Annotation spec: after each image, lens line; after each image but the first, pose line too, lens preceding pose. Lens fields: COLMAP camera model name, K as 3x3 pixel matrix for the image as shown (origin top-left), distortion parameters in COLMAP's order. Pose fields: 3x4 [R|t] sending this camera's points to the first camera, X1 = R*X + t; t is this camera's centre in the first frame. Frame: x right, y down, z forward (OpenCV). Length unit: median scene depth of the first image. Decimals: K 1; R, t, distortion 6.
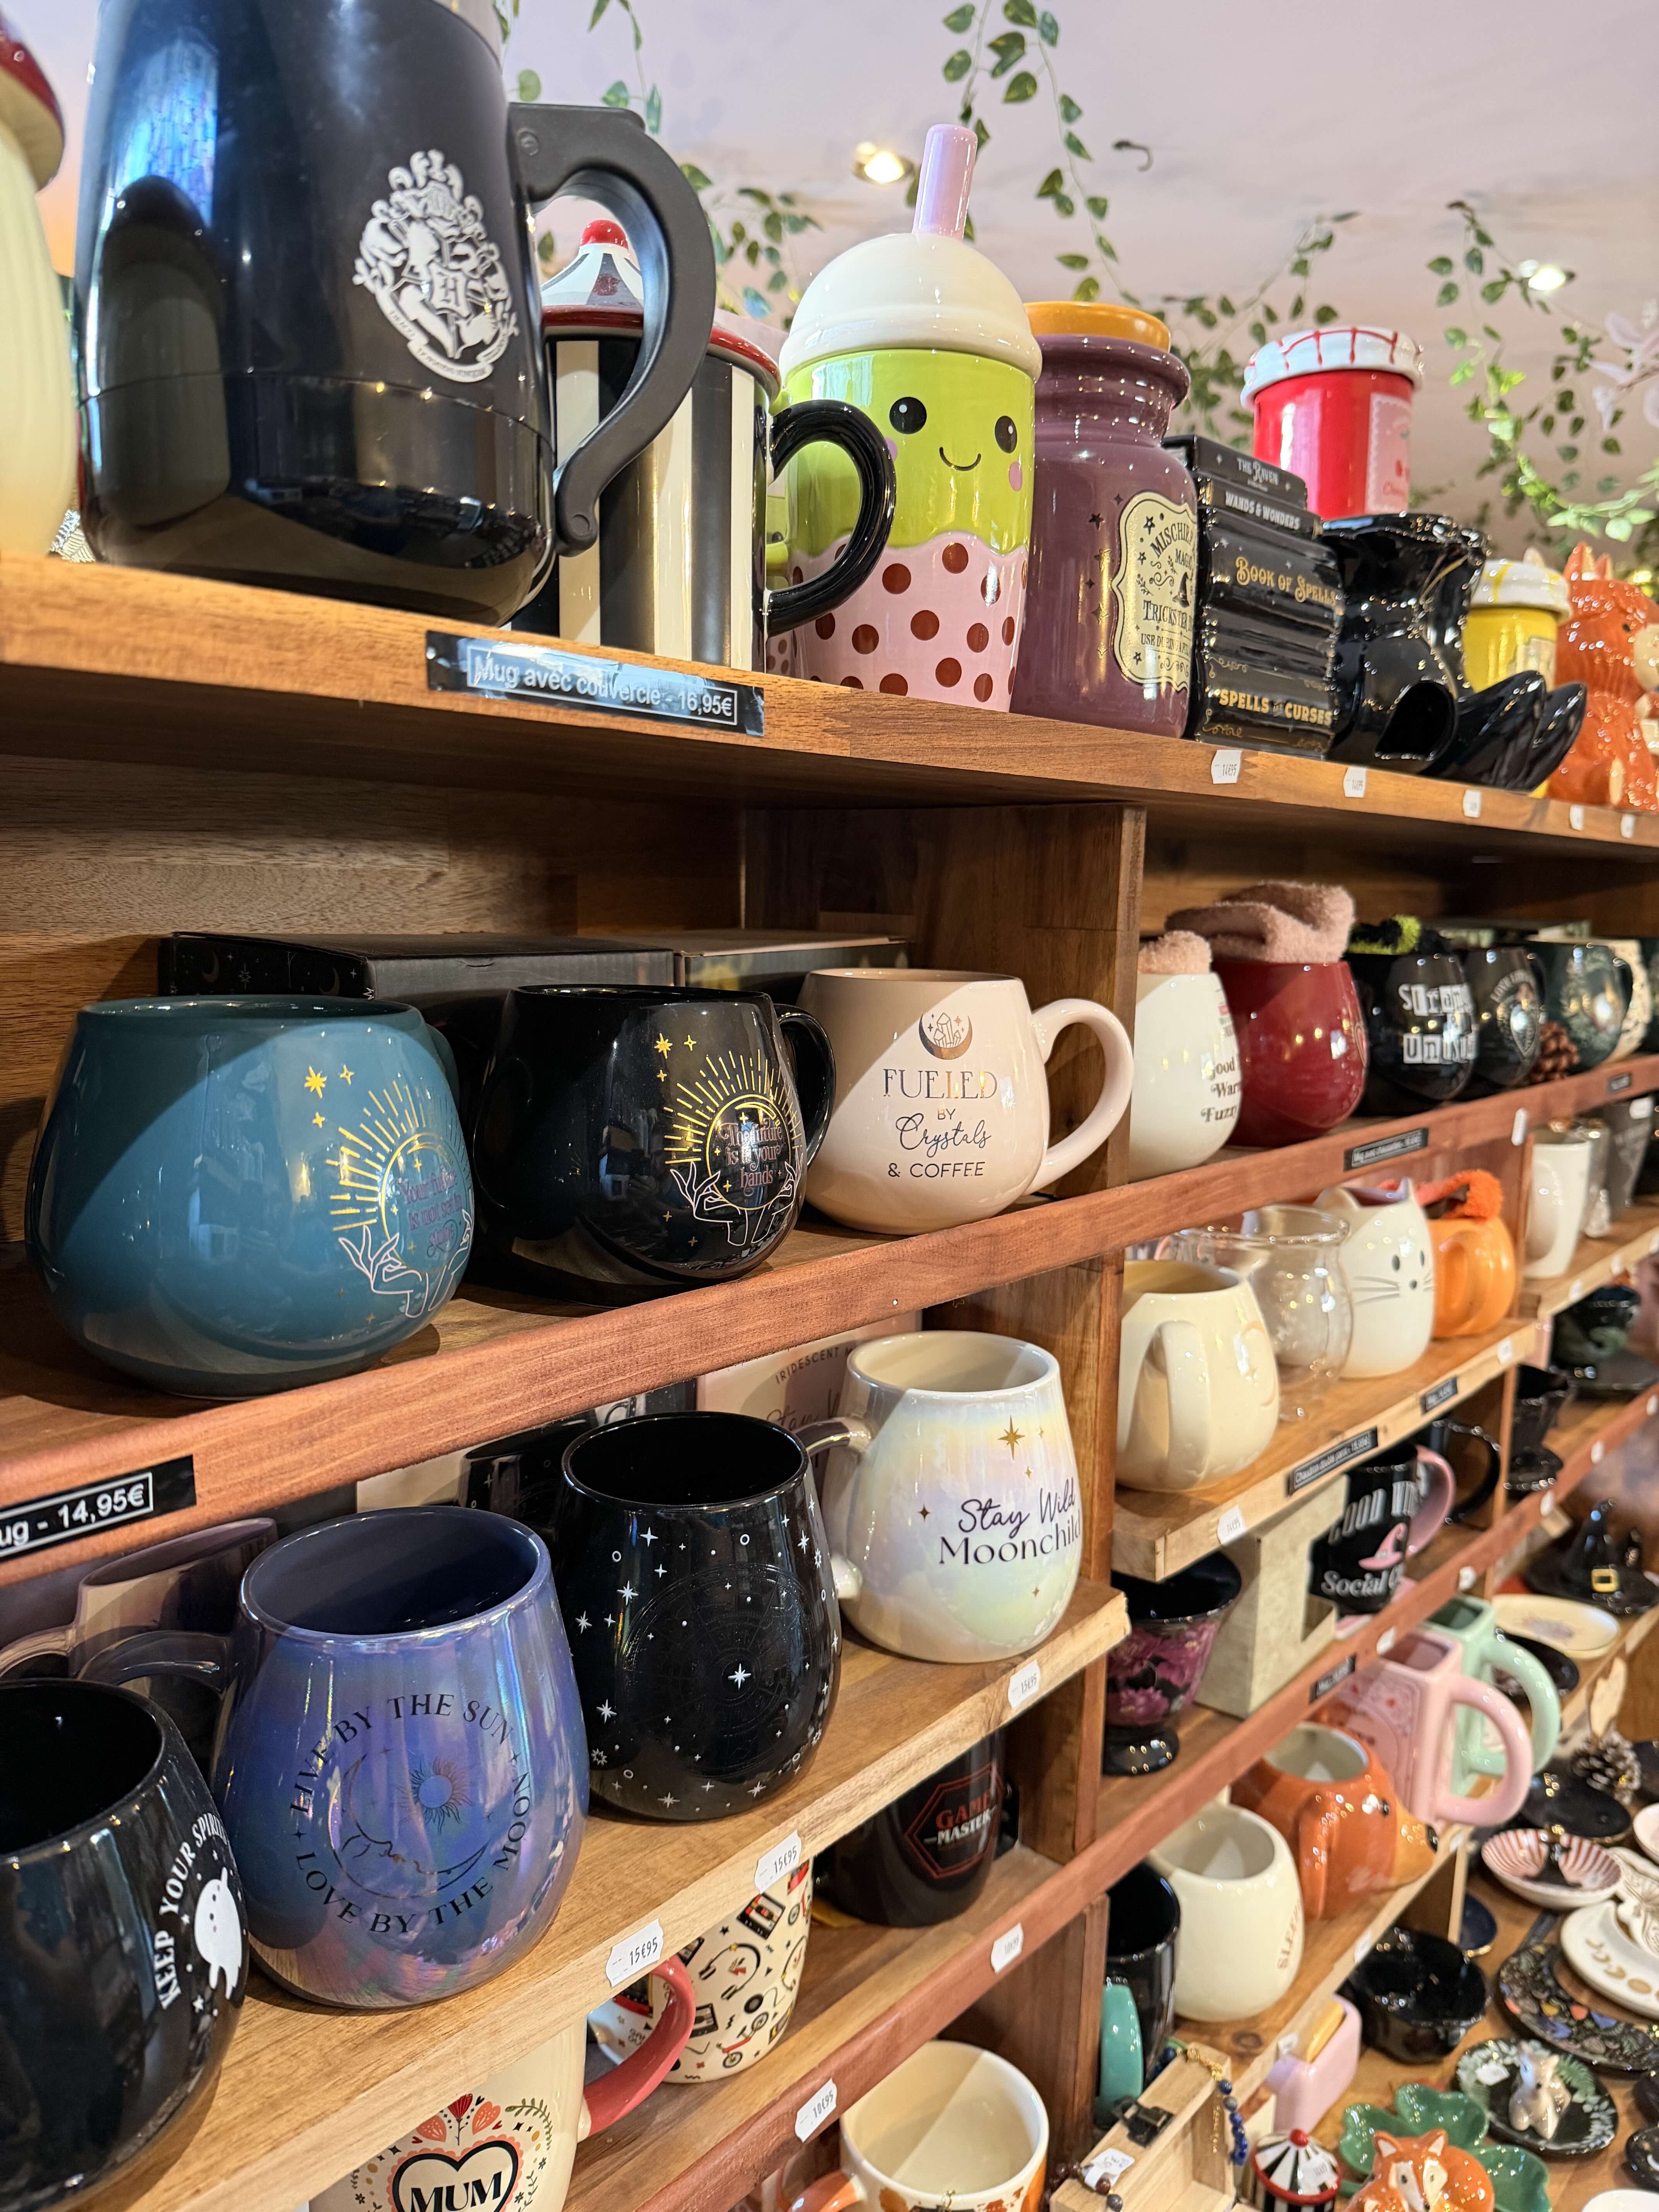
lens RADIAL K [[1569.2, 0, 831.6], [0, 1569.2, 1110.1], [0, 0, 1]] dist [-0.006854, -0.006834]
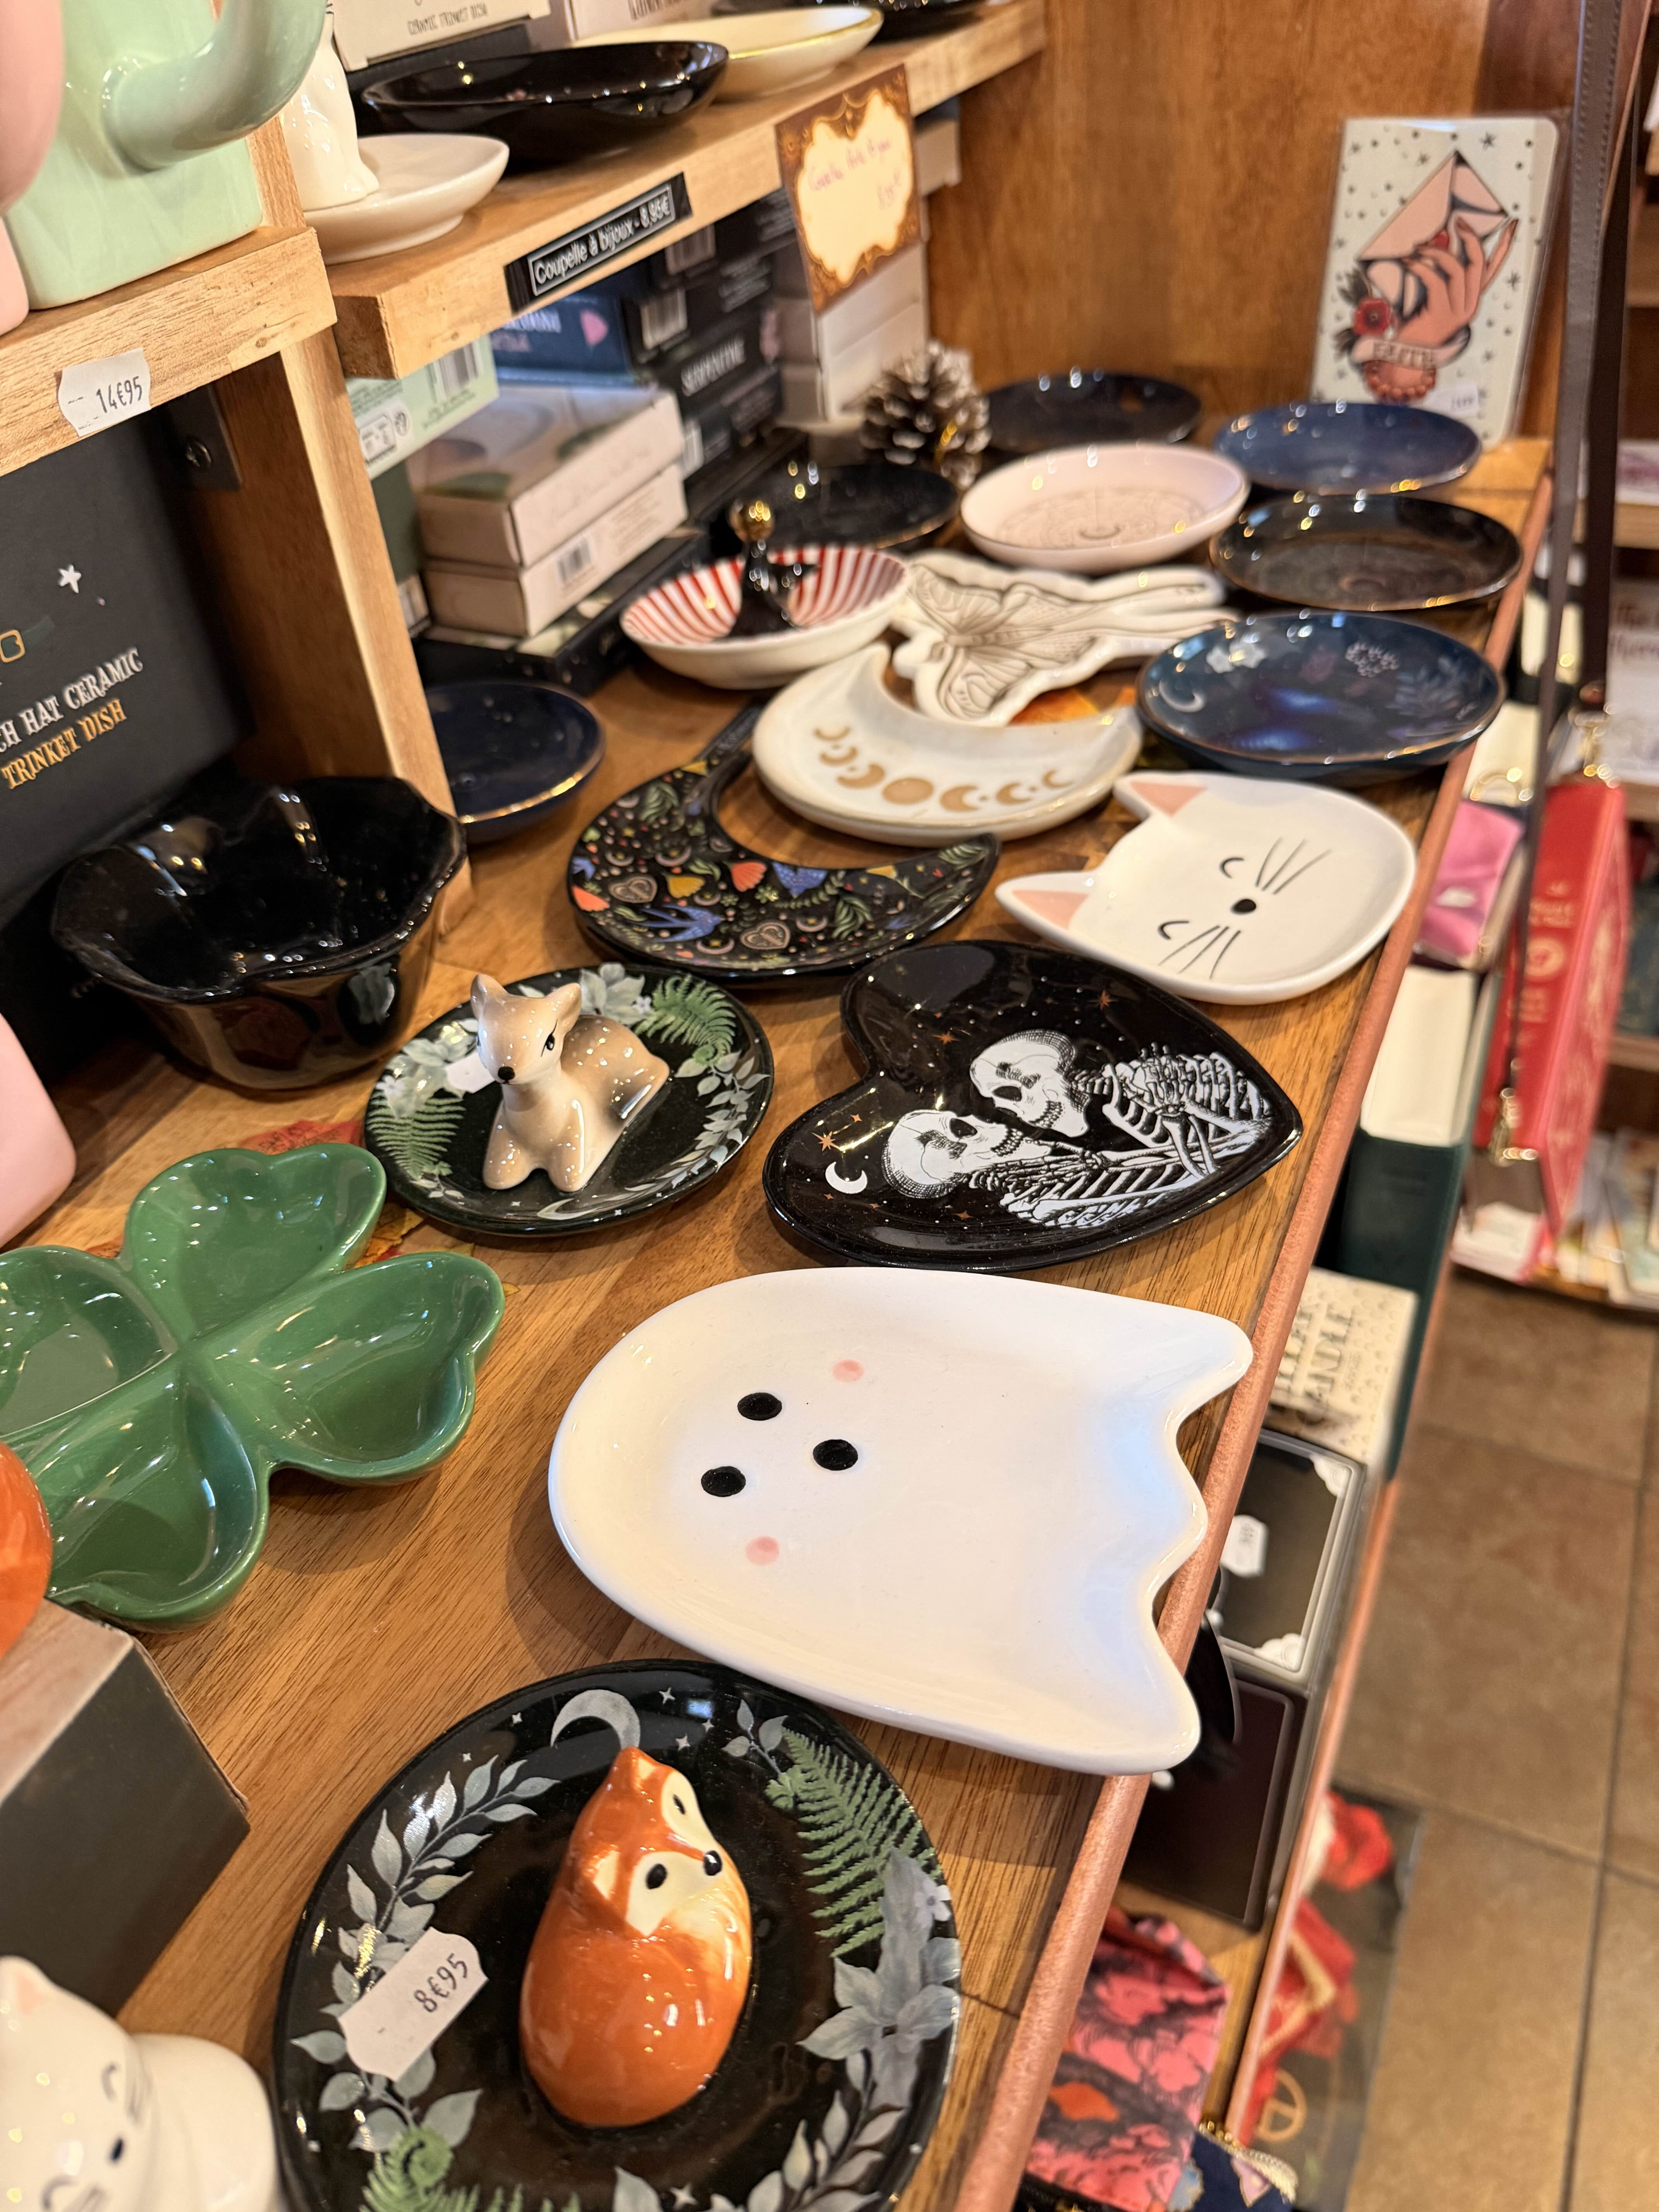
lens RADIAL K [[1569.2, 0, 830.2], [0, 1569.2, 1103.7], [0, 0, 1]] dist [-0.006854, -0.006834]
pose [[0.954781, -0.257584, 0.148471, 0.403335], [0.144539, 0.838546, 0.525308, 0.397795], [-0.259811, -0.480094, 0.837859, 0.595526]]
